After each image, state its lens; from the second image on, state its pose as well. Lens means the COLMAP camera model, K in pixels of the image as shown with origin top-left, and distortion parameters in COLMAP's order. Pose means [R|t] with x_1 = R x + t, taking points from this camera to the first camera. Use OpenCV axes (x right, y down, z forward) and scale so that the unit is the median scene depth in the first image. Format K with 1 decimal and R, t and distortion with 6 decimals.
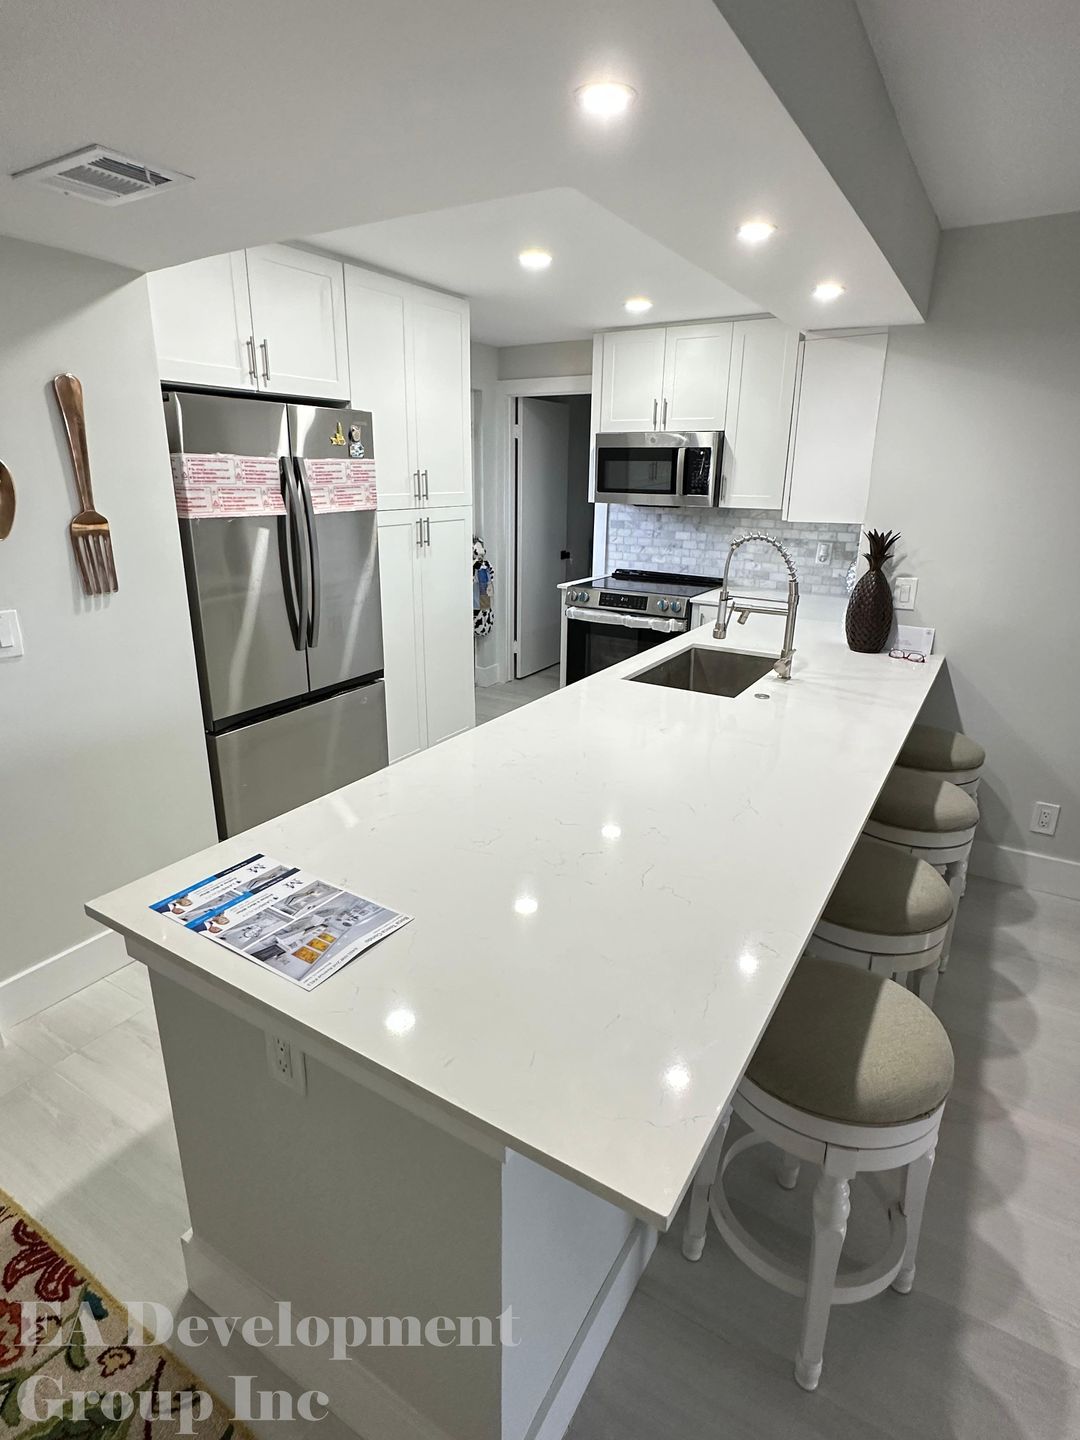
lens RADIAL K [[762.0, 0, 540.9], [0, 762.0, 722.7], [0, 0, 1]] dist [-0.000372, -0.000511]
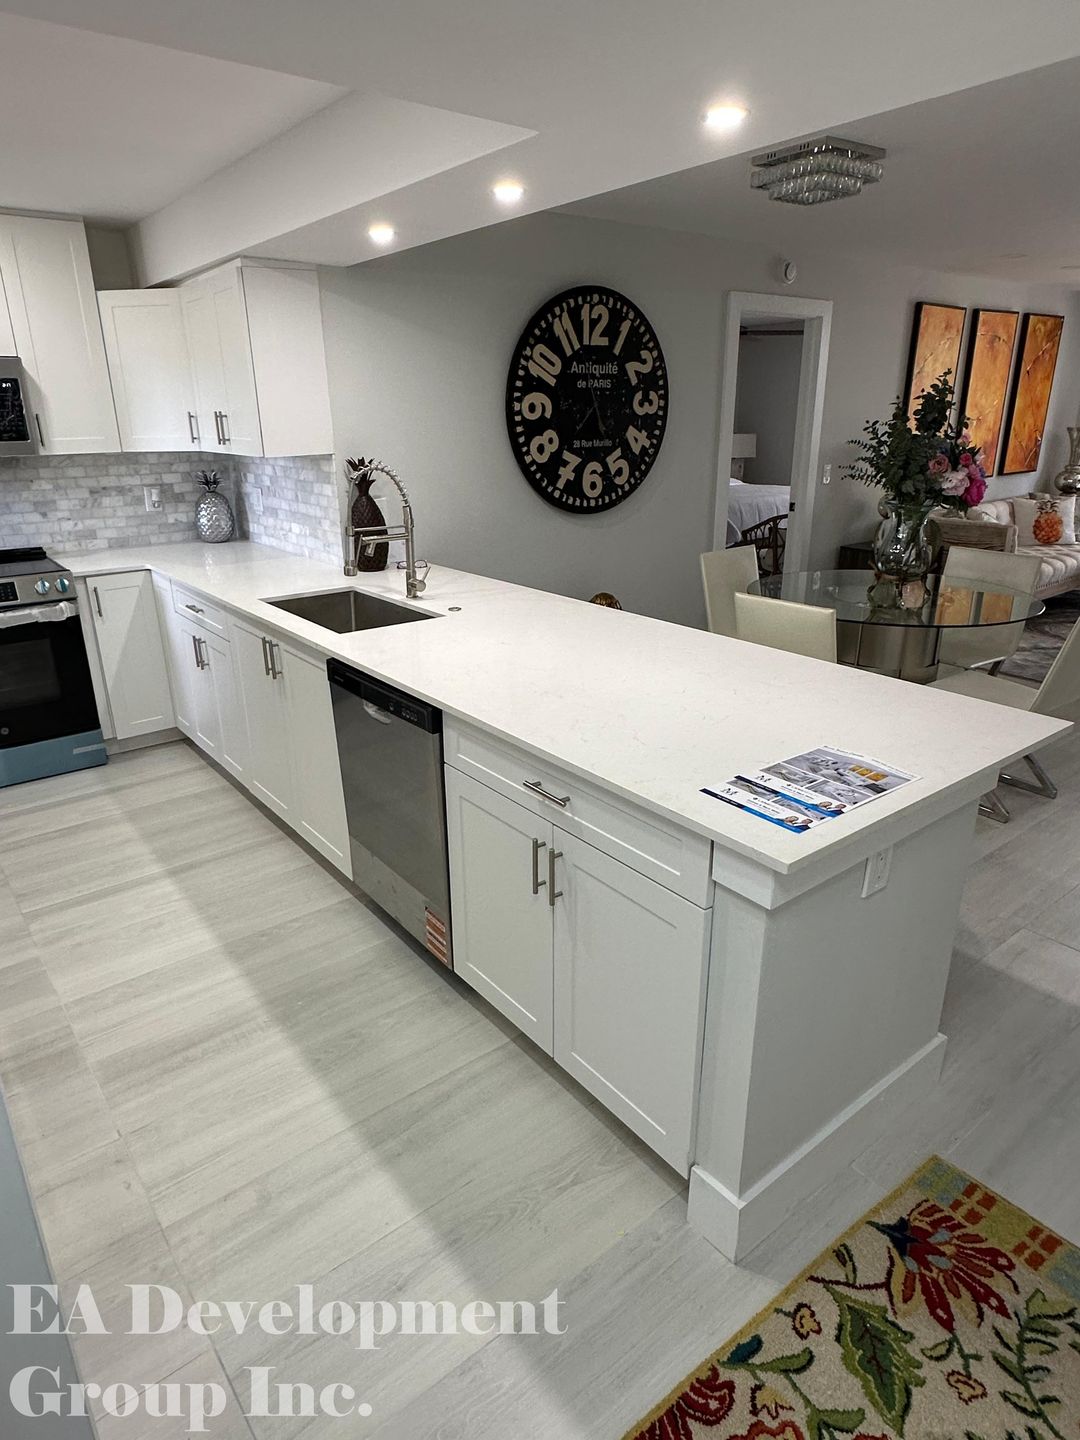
lens RADIAL K [[847.6, 0, 537.3], [0, 847.6, 716.3], [0, 0, 1]] dist [0.001389, -0.003875]
pose [[0.362166, -0.336896, 0.869101, -1.355079], [0.311573, 0.922521, 0.227767, -0.230515], [-0.878497, 0.188299, 0.439074, 0.674727]]
